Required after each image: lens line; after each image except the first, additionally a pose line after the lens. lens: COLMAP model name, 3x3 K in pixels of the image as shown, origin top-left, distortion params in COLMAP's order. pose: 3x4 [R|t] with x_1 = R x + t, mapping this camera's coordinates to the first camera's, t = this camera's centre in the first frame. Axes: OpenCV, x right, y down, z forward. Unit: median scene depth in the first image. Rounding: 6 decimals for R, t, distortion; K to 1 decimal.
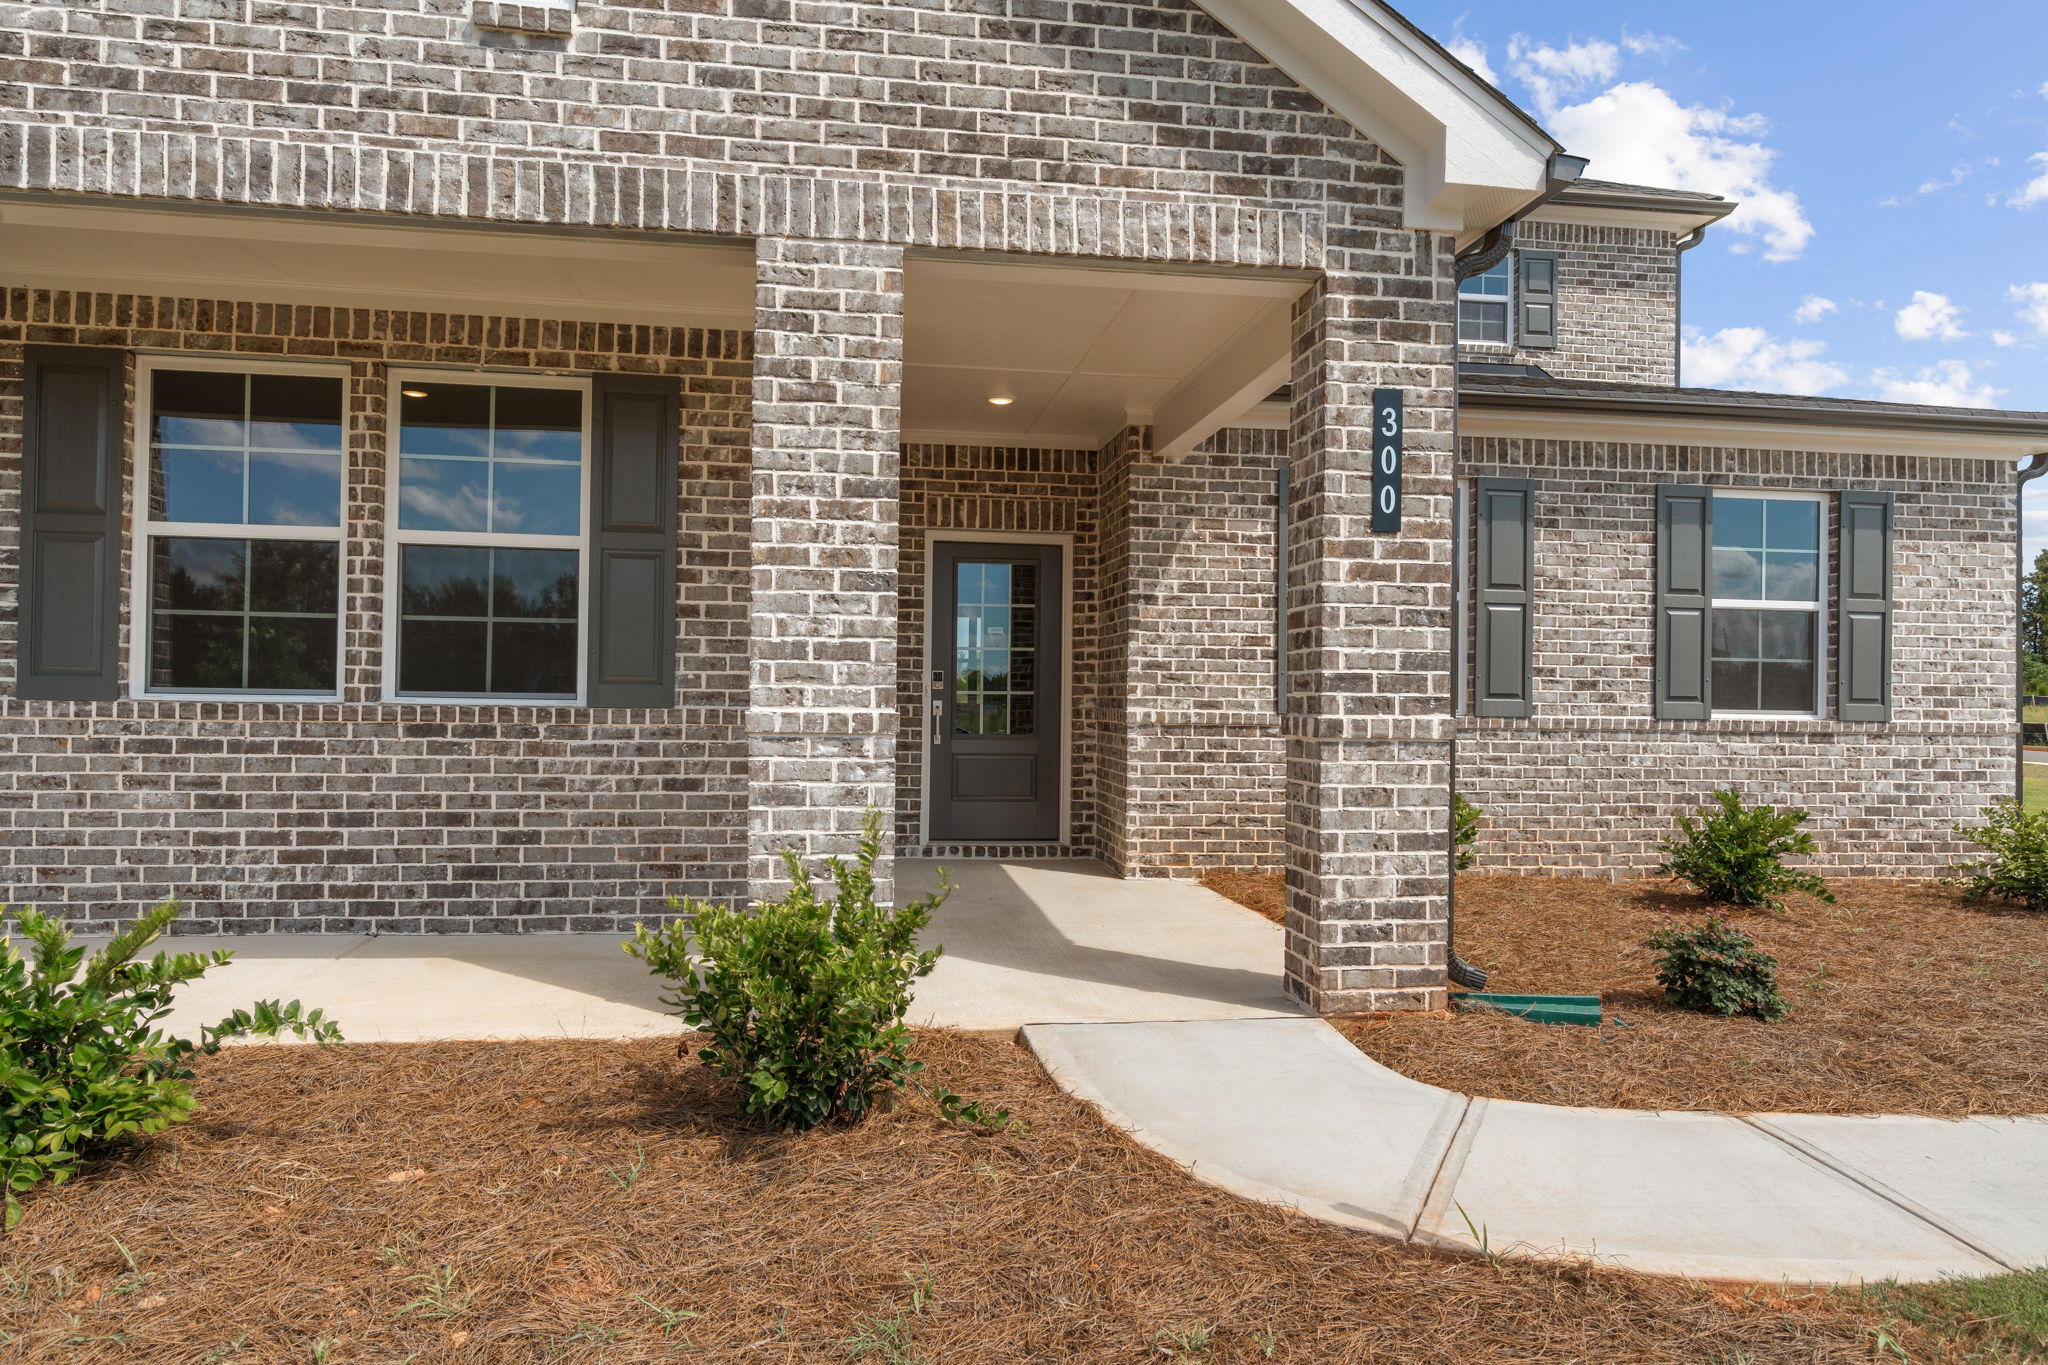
lens RADIAL K [[1399.5, 0, 953.2], [0, 1399.5, 608.8], [0, 0, 1]] dist [0.019498, 0.005640]
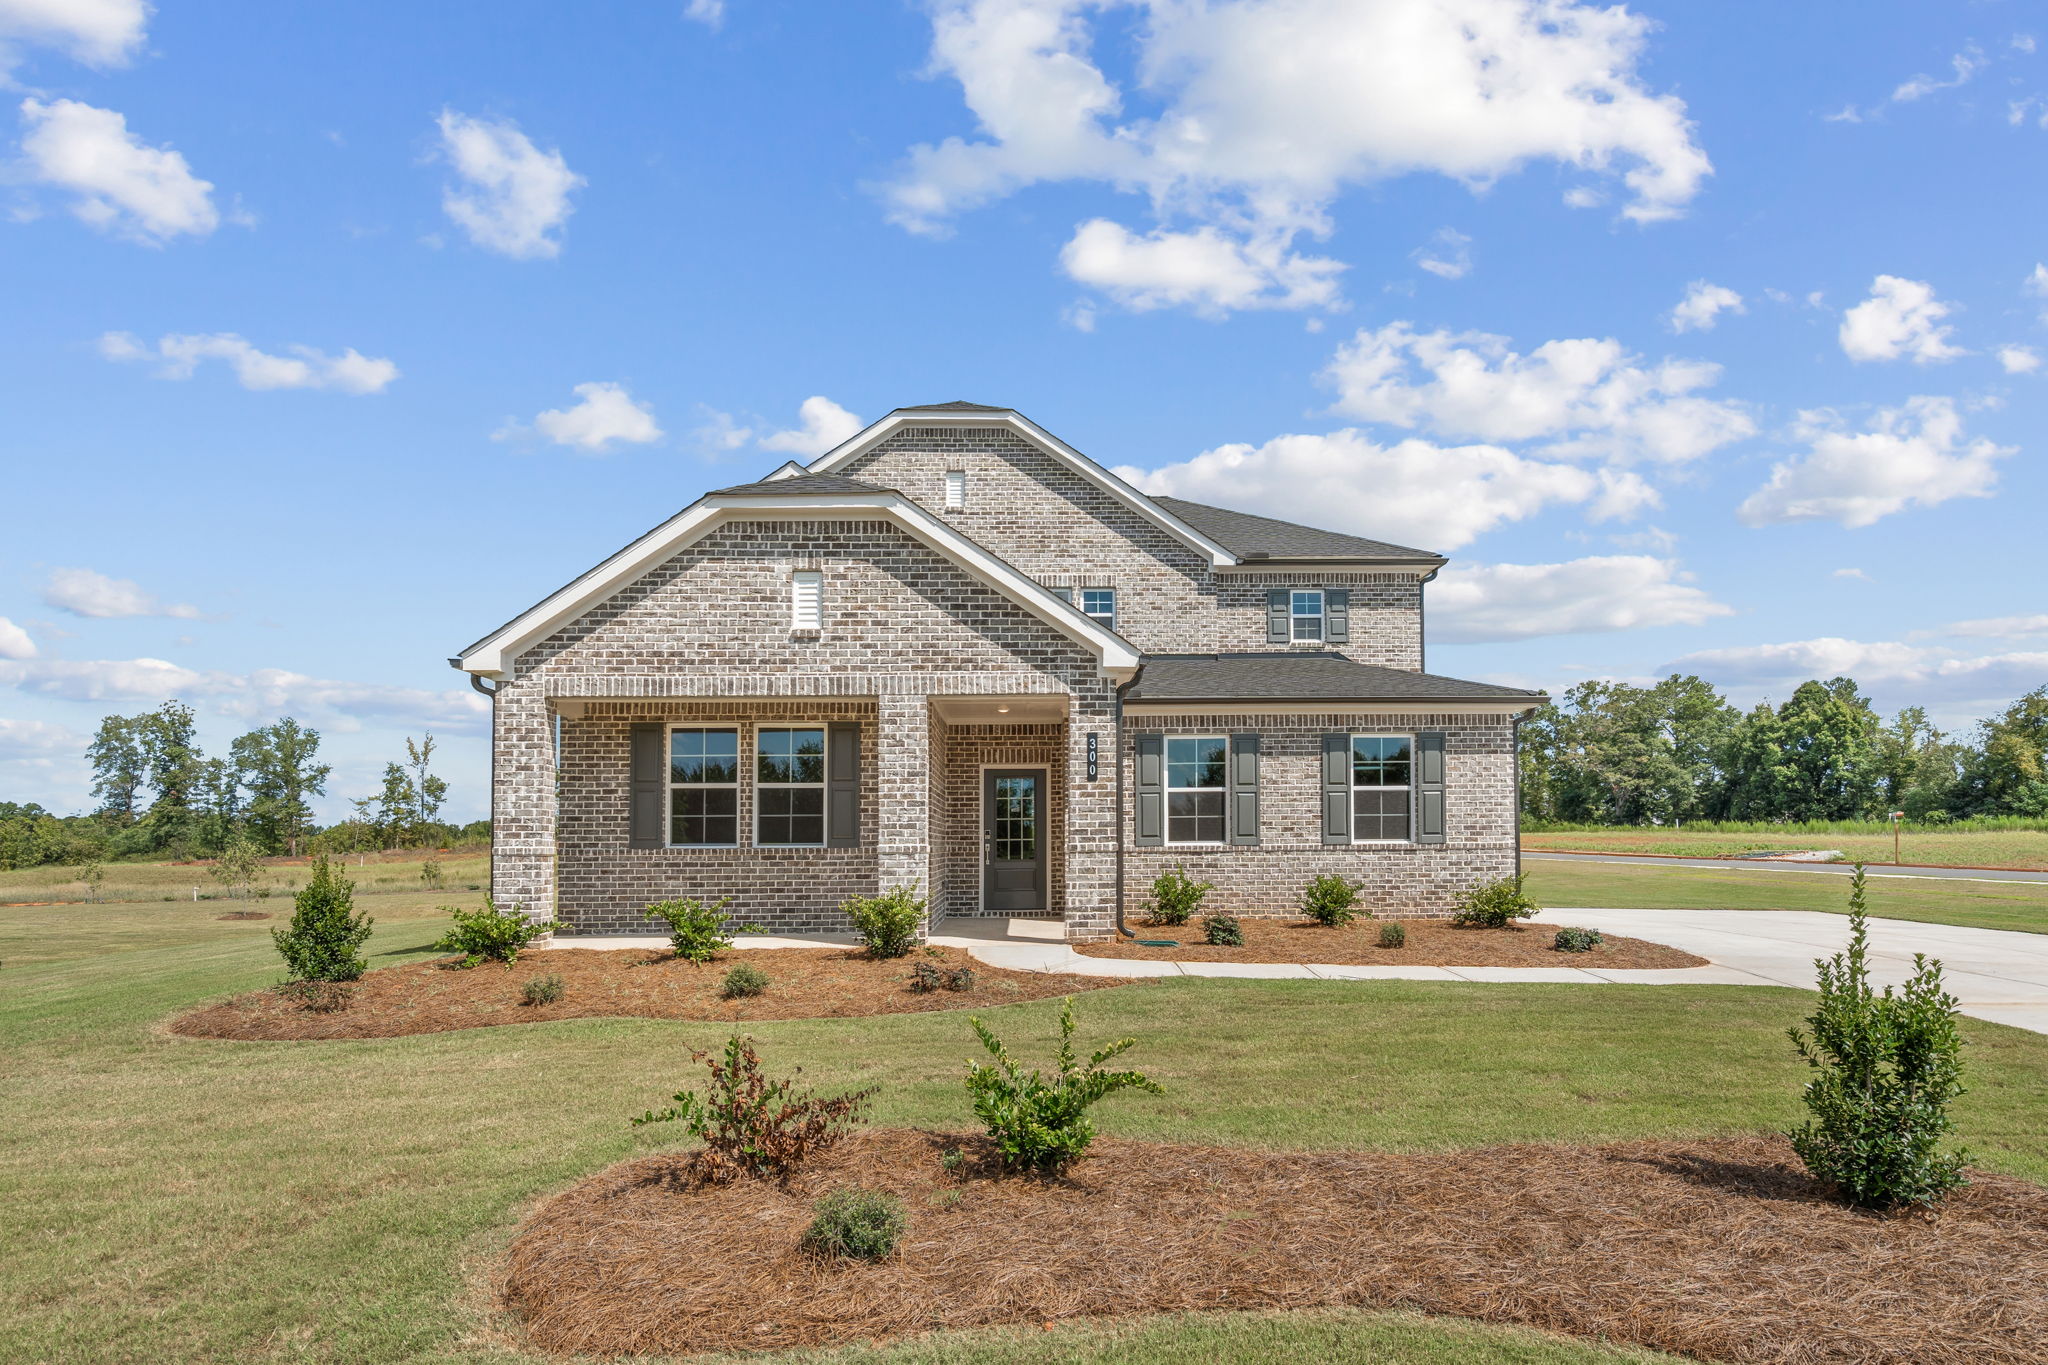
lens RADIAL K [[1399.5, 0, 1088.9], [0, 1399.5, 659.2], [0, 0, 1]] dist [0.019498, 0.005640]
pose [[0.997590, -0.031283, -0.061937, 0.436810], [0.026684, 0.996922, -0.073724, -0.082385], [0.064053, 0.071894, 0.995353, -1.747201]]
